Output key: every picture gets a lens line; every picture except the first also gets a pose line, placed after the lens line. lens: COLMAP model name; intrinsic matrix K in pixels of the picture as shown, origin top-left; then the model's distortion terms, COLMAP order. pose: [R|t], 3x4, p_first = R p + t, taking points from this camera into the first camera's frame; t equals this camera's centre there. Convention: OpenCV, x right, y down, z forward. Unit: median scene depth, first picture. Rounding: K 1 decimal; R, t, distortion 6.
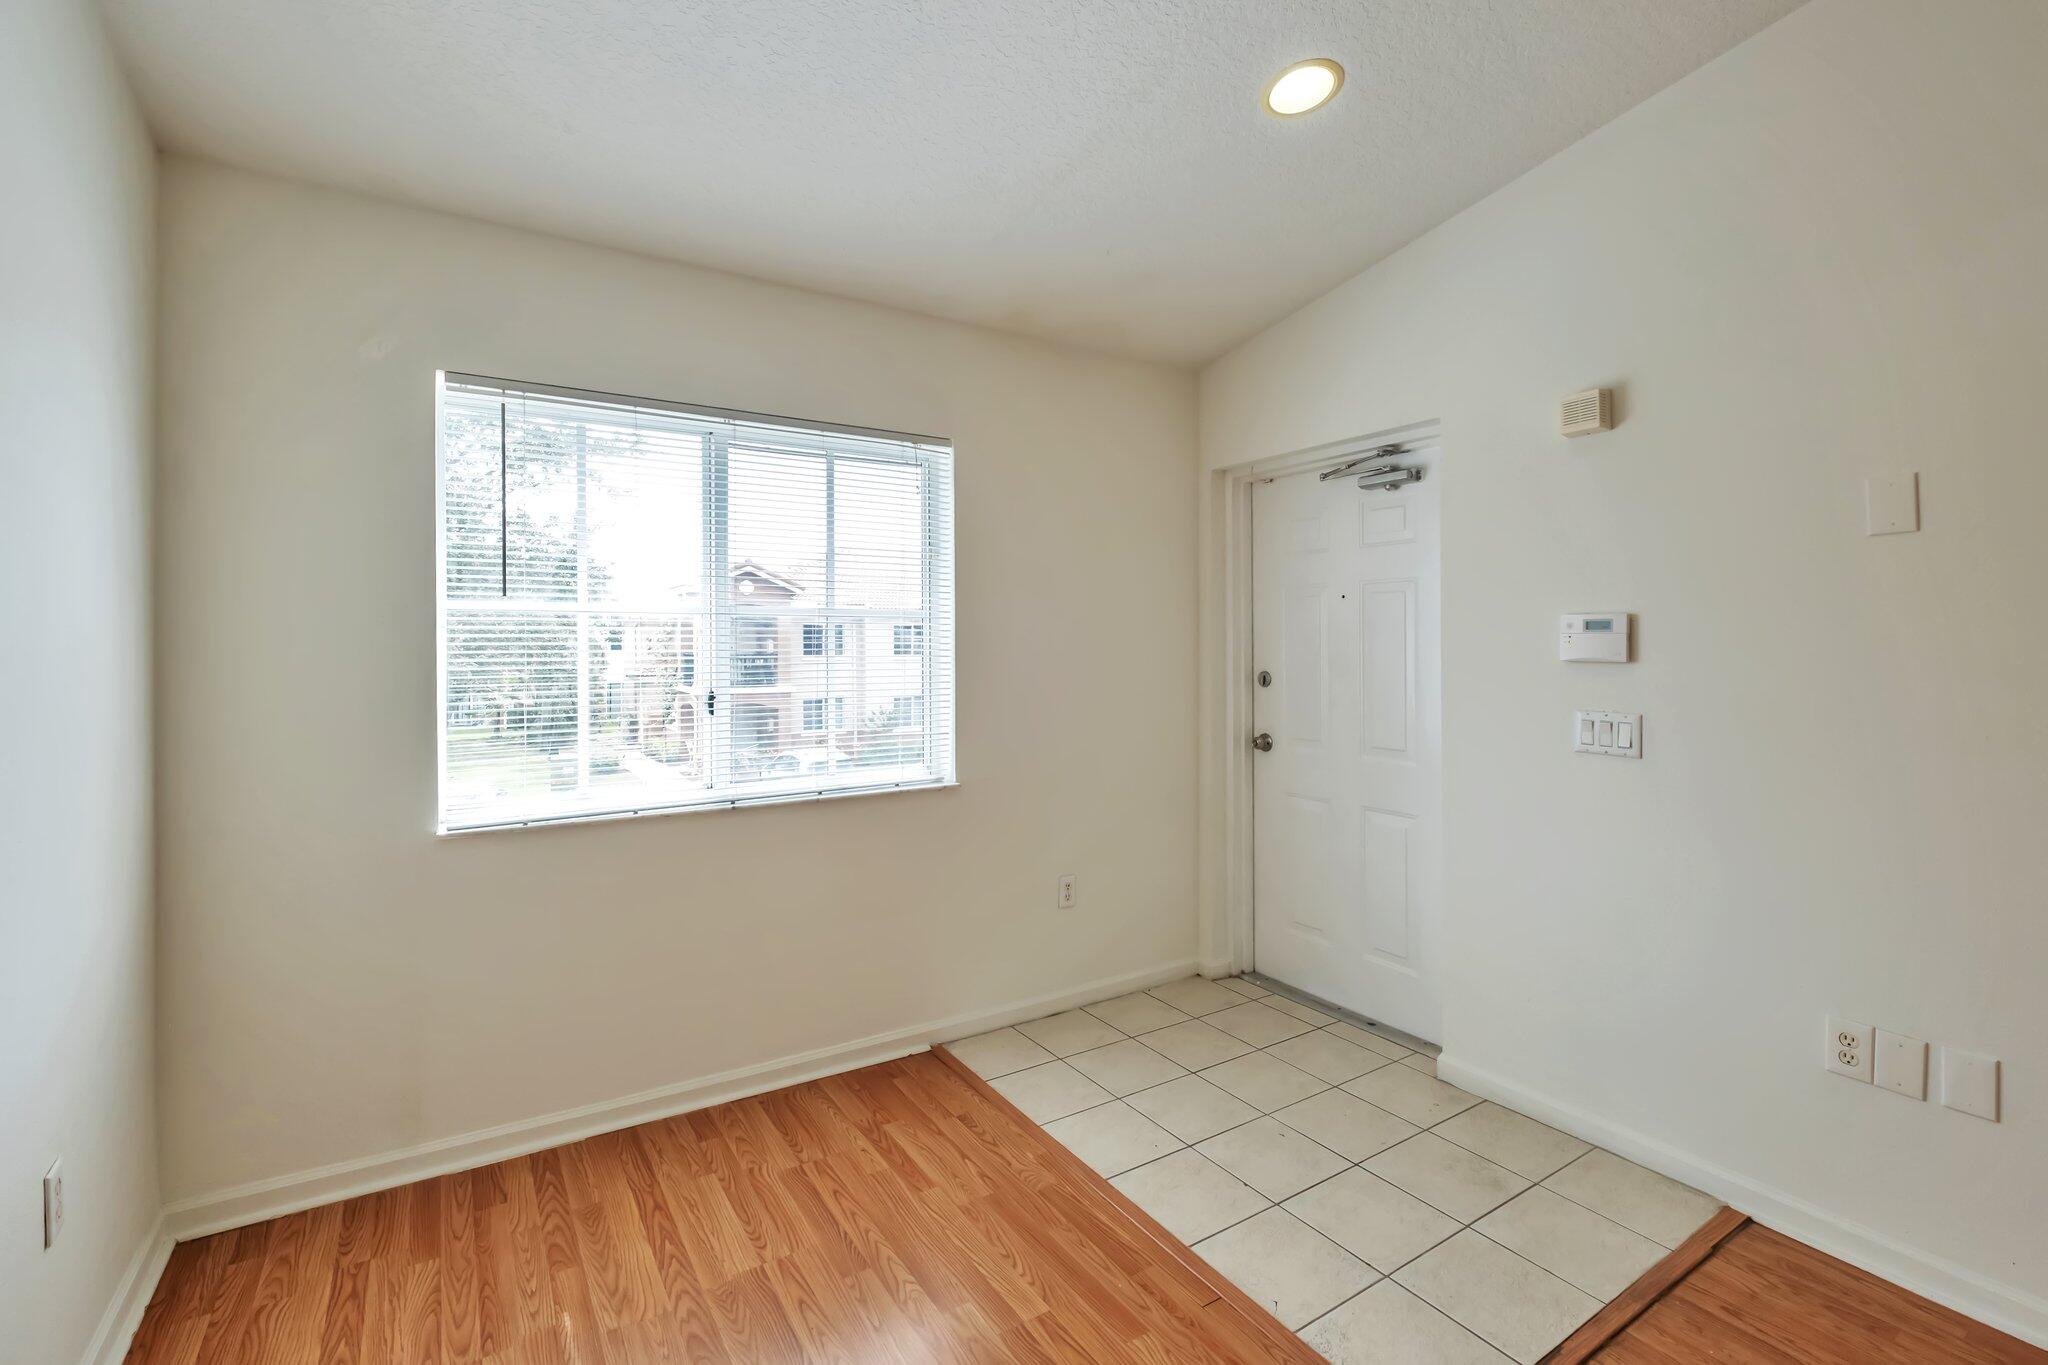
lens RADIAL K [[898.4, 0, 989.9], [0, 898.4, 624.9], [0, 0, 1]] dist [0.008185, -0.007795]
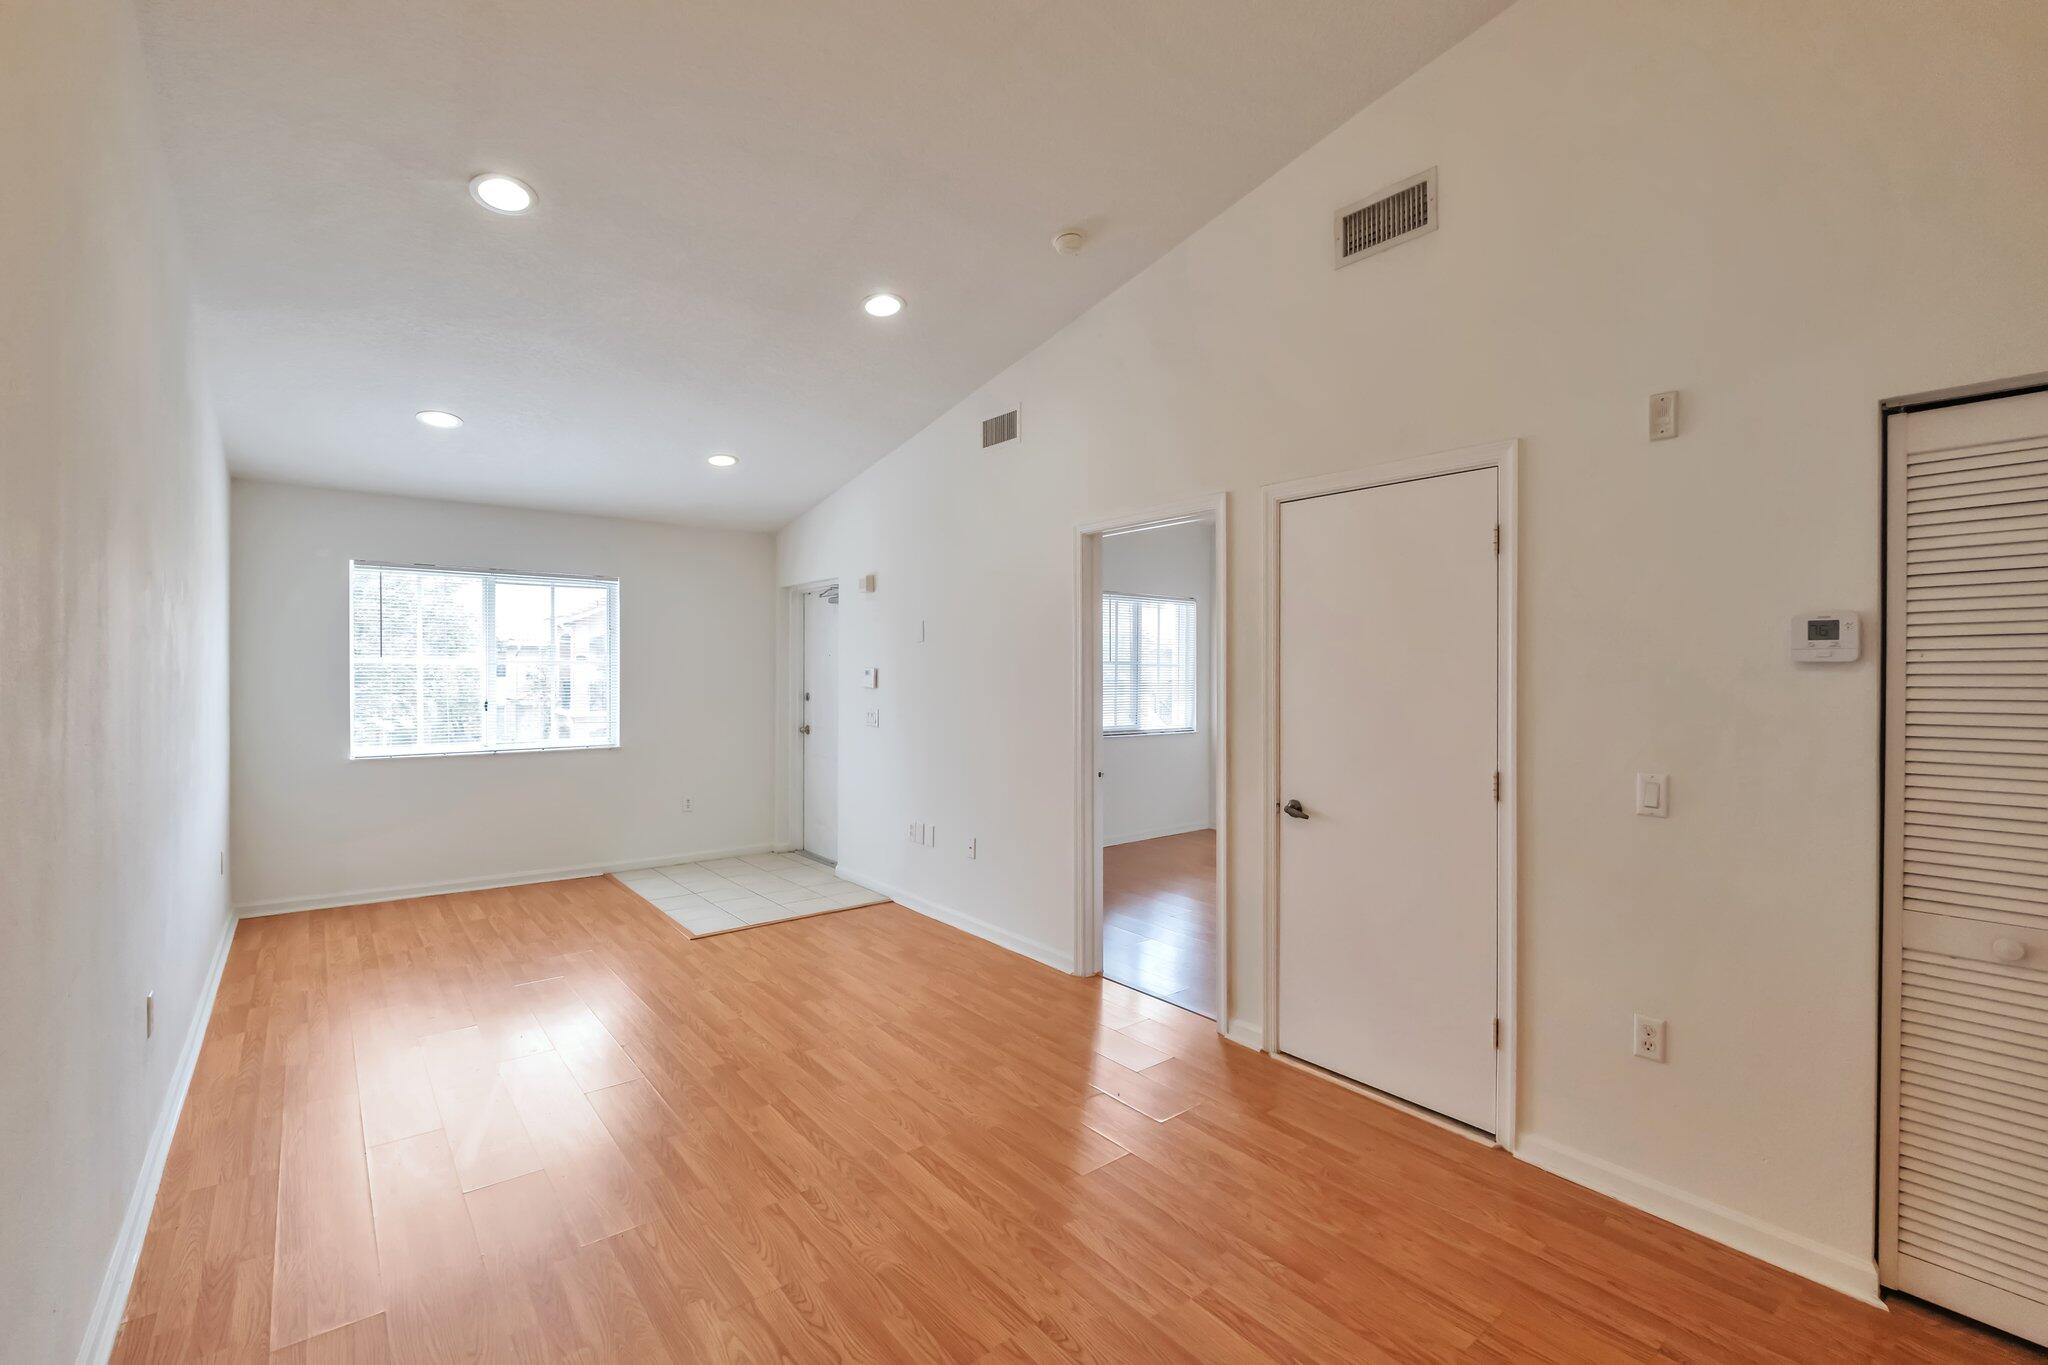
lens RADIAL K [[898.4, 0, 1019.2], [0, 898.4, 663.7], [0, 0, 1]] dist [0.008185, -0.007795]
pose [[0.994216, 0.006426, 0.107203, 0.798598], [-0.007678, 0.999907, 0.011269, -0.052118], [-0.107121, -0.012027, 0.994173, -1.398044]]
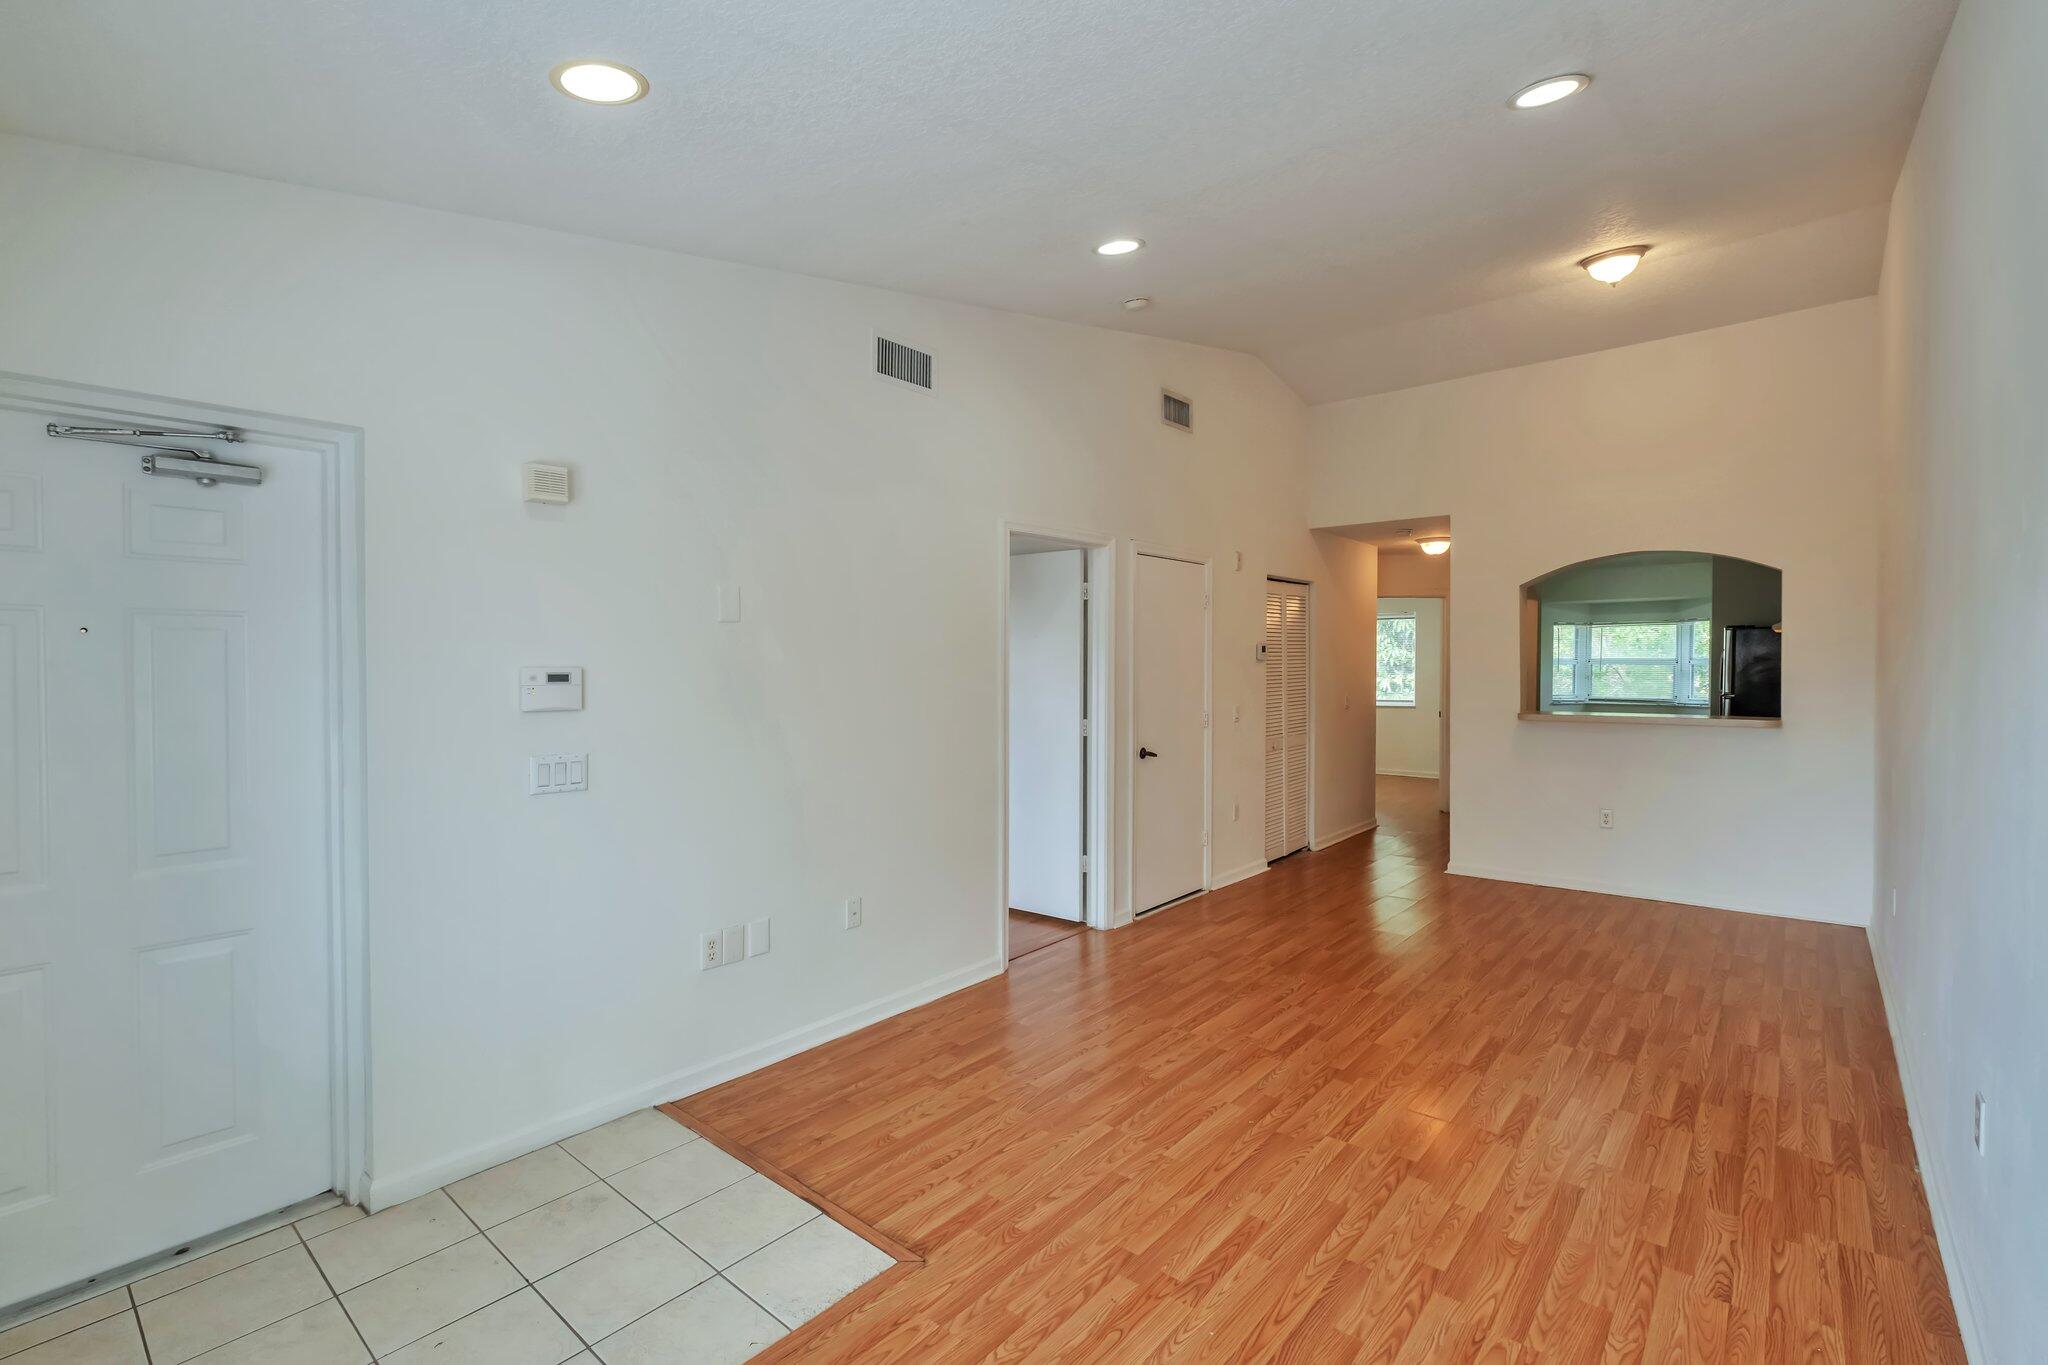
lens RADIAL K [[898.4, 0, 1041.4], [0, 898.4, 684.1], [0, 0, 1]] dist [0.008185, -0.007795]
pose [[-0.307457, -0.016211, 0.951424, -0.557031], [-0.009324, 0.999858, 0.014023, -0.012784], [-0.951516, -0.004560, -0.307564, 0.751652]]
